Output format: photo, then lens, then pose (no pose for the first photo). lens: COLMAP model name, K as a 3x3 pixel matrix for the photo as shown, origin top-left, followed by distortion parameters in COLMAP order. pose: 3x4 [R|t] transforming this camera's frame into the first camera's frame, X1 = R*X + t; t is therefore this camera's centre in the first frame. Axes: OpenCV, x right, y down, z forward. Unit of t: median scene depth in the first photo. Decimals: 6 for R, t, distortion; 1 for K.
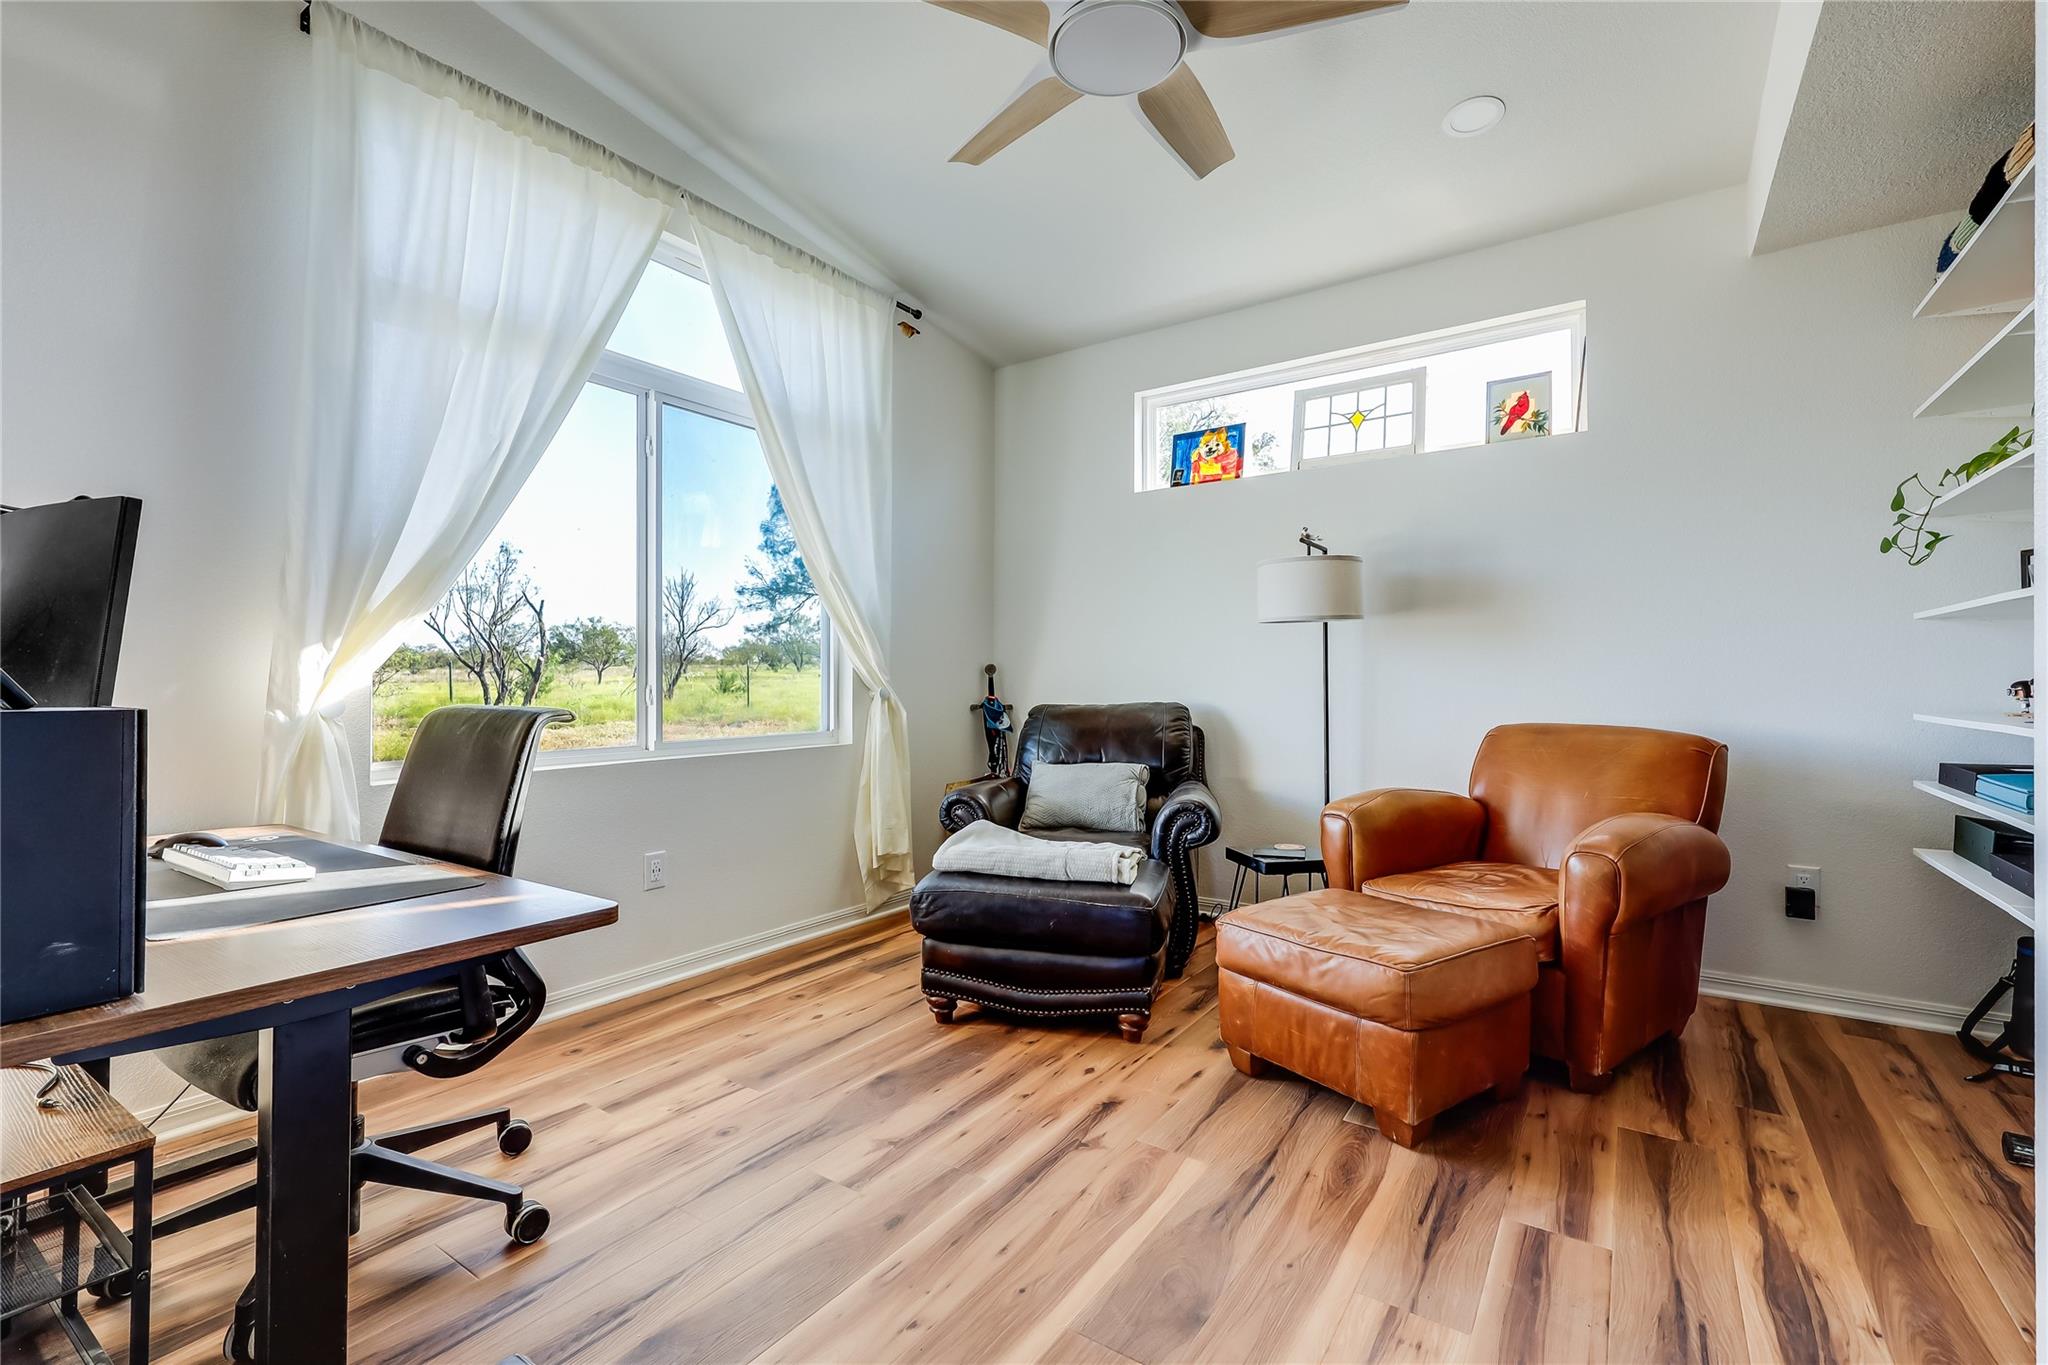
lens RADIAL K [[912.0, 0, 1024.0], [0, 912.0, 682.5], [0, 0, 1]] dist [0.001236, 0.000829]
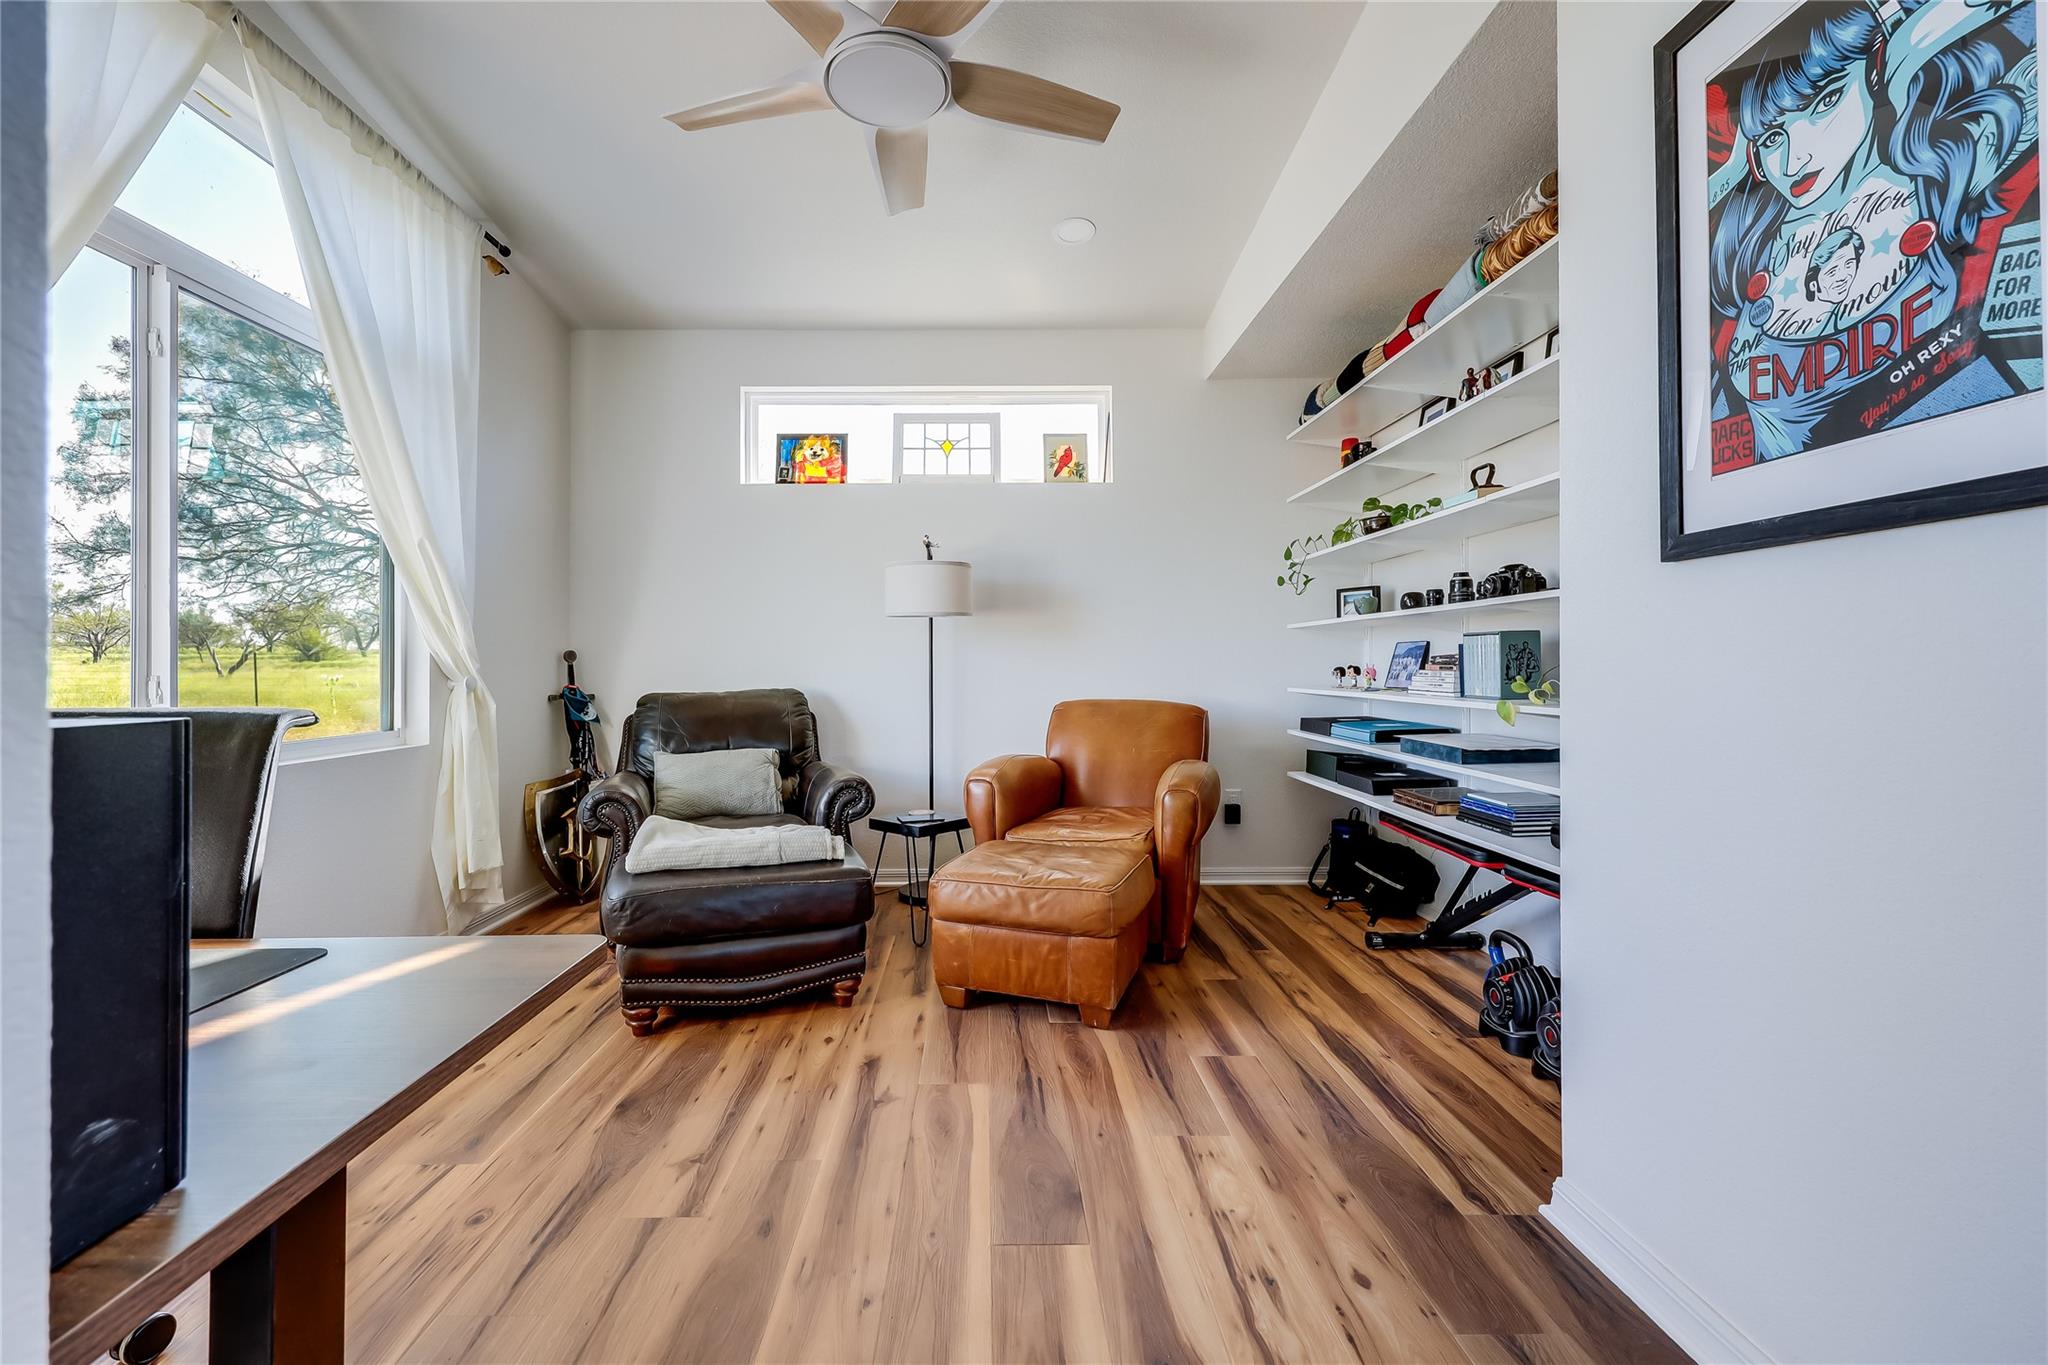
lens RADIAL K [[851.8, 0, 1016.8], [0, 851.8, 668.2], [0, 0, 1]] dist [0.000323, 0.000123]
pose [[0.811761, -0.002499, 0.583985, -0.289745], [0.003317, 0.999994, -0.000331, -0.000728], [-0.583981, 0.002206, 0.811764, 0.070391]]
